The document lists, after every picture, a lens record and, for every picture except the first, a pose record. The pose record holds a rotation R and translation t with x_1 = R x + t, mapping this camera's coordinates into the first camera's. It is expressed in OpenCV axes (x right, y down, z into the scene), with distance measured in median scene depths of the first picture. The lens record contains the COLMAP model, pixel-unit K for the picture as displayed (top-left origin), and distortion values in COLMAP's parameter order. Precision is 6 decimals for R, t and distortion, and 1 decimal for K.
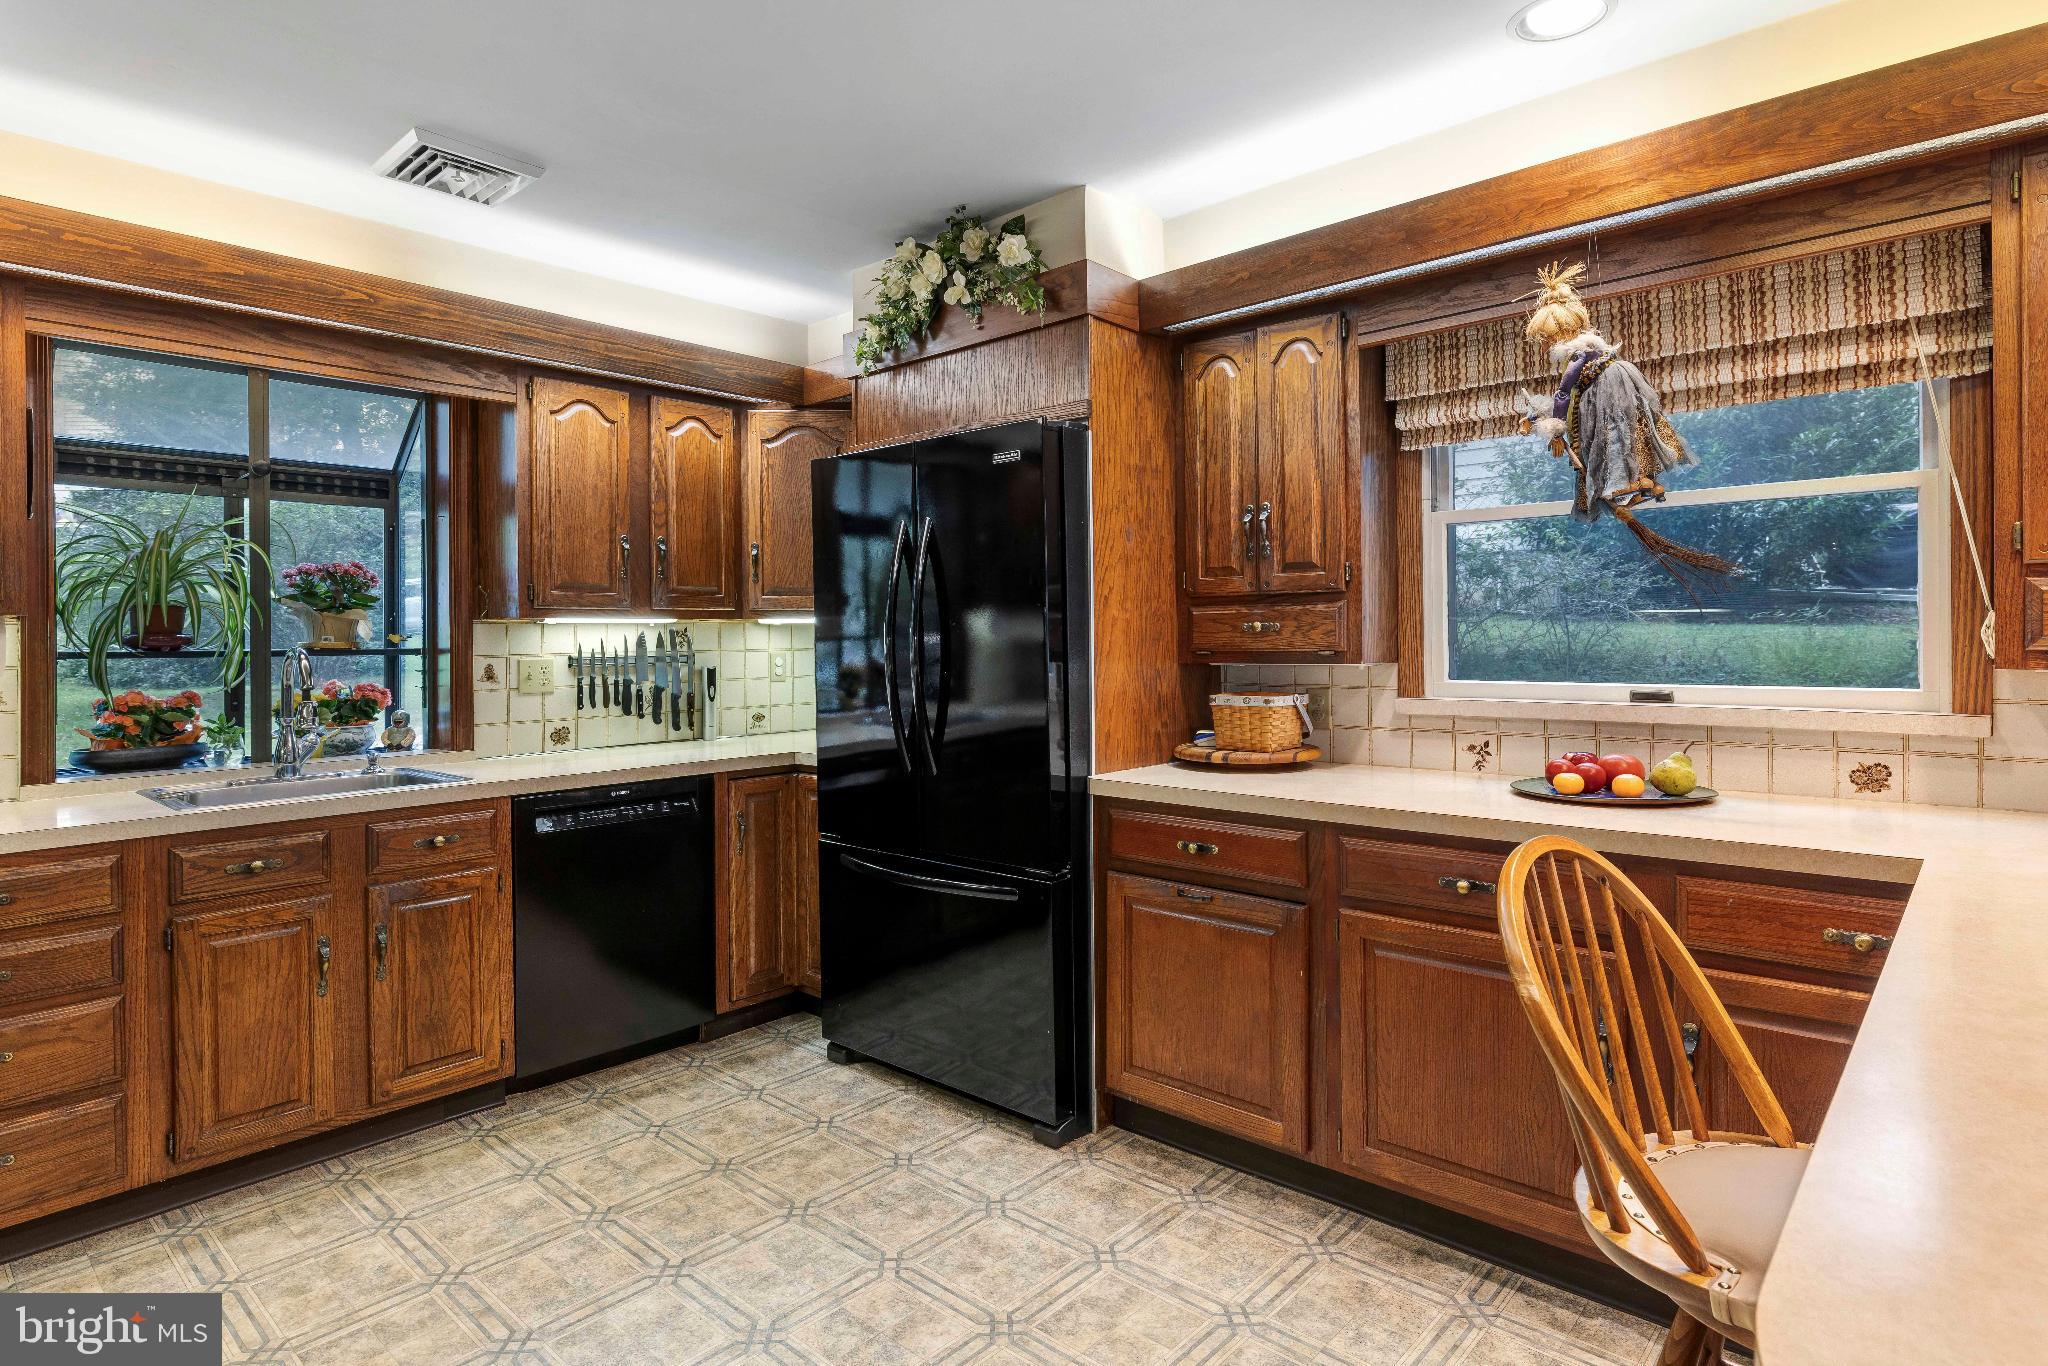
lens RADIAL K [[1009.9, 0, 989.3], [0, 1009.9, 633.1], [0, 0, 1]] dist [0.000660, 0.000144]
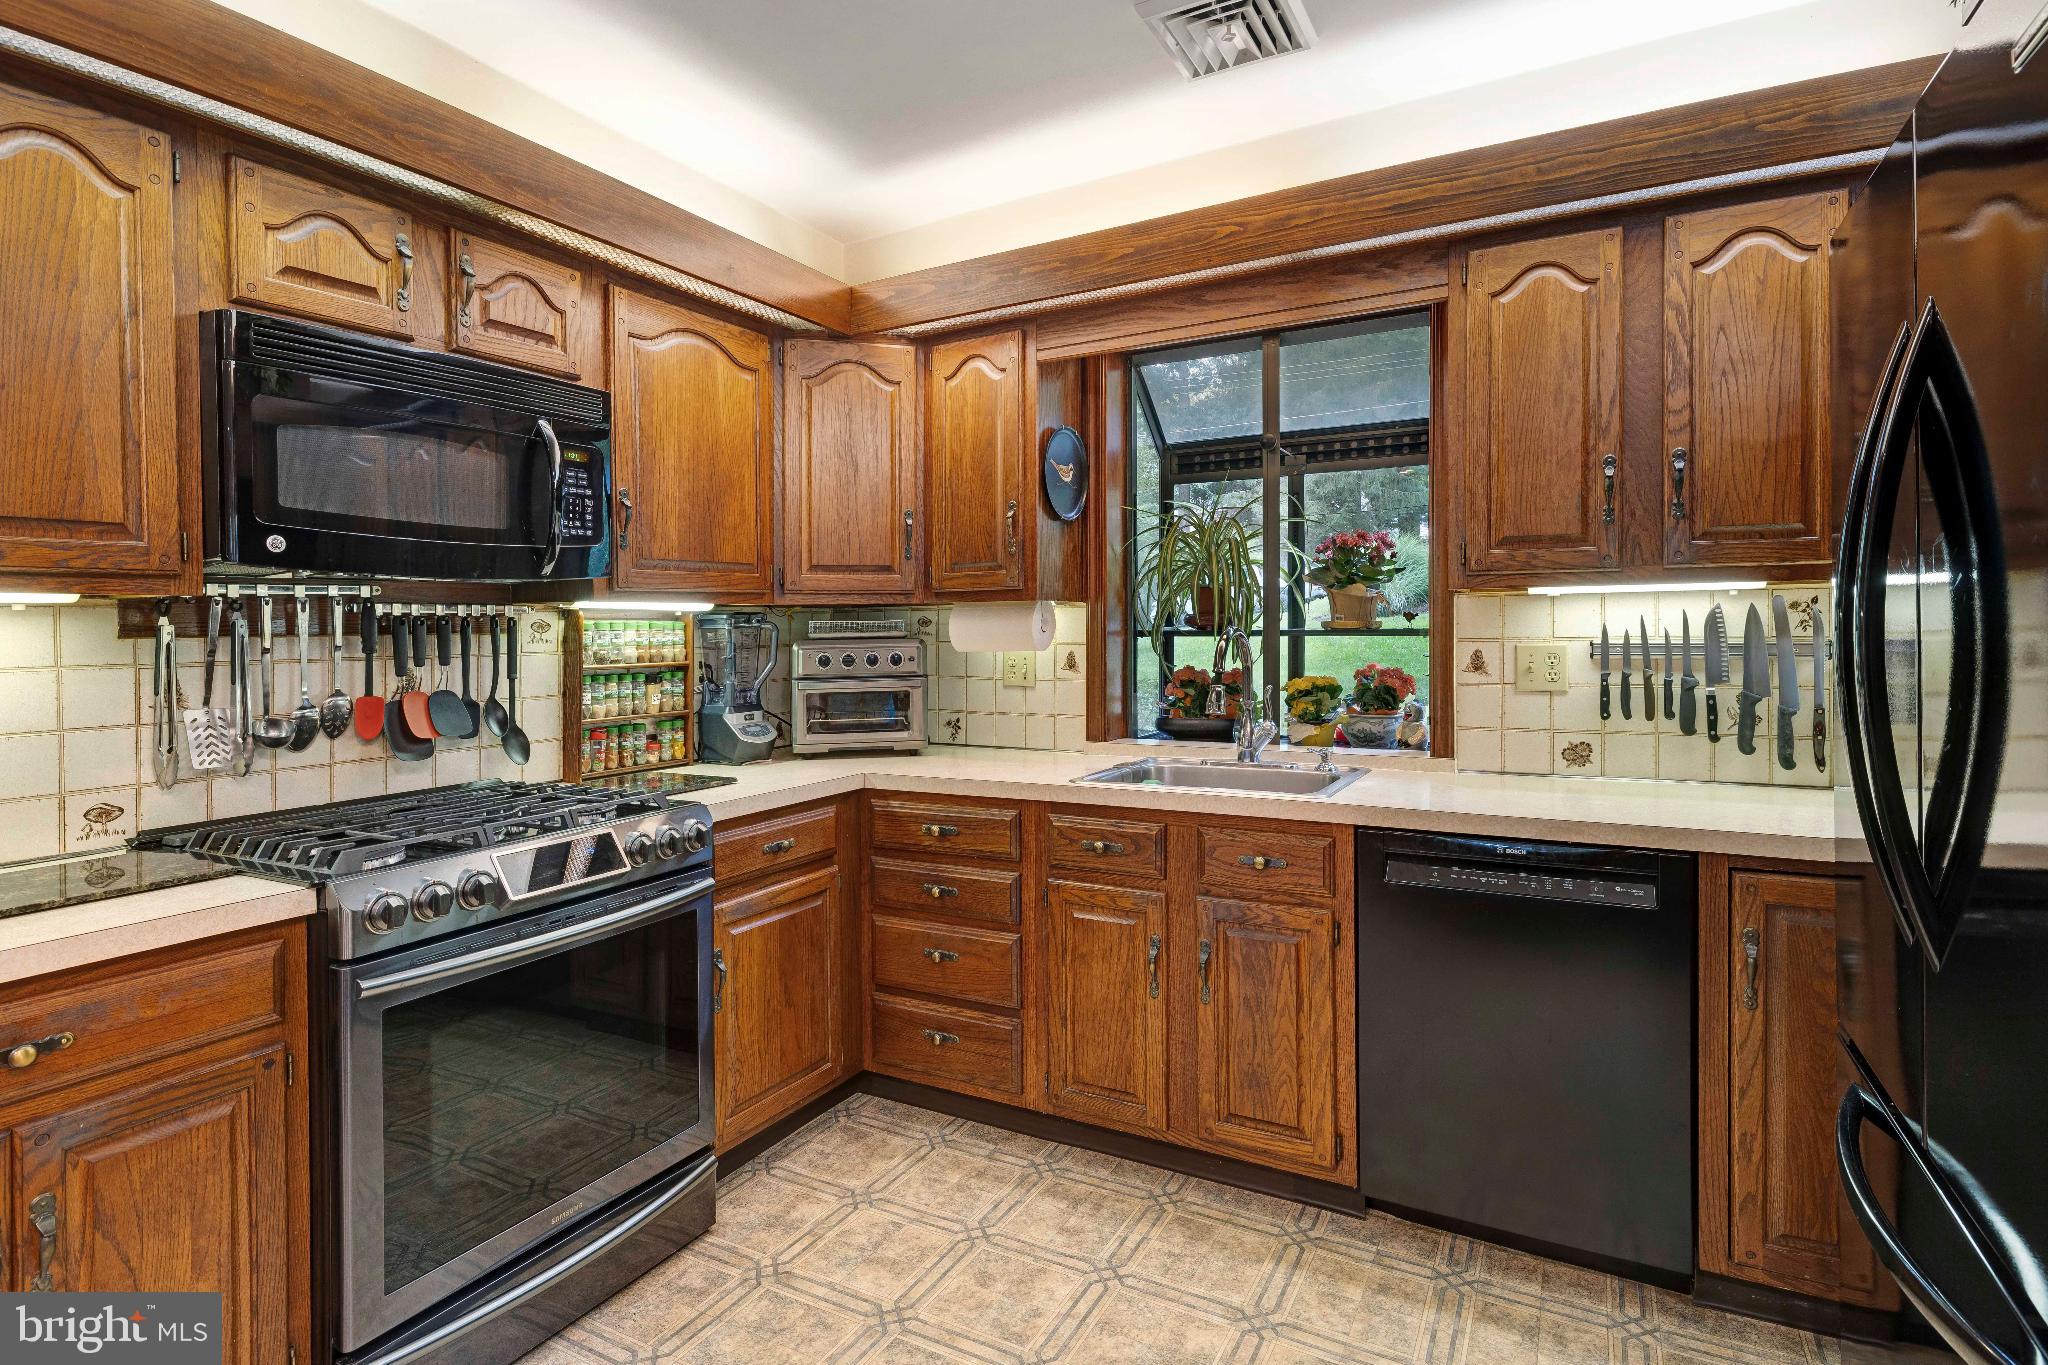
lens RADIAL K [[1060.6, 0, 1091.3], [0, 1060.6, 652.8], [0, 0, 1]] dist [-0.001734, -0.000056]
pose [[0.286694, 0.027487, -0.957628, 0.196003], [0.011307, 0.999422, 0.032071, 0.003864], [0.957956, -0.020023, 0.286217, 0.499319]]
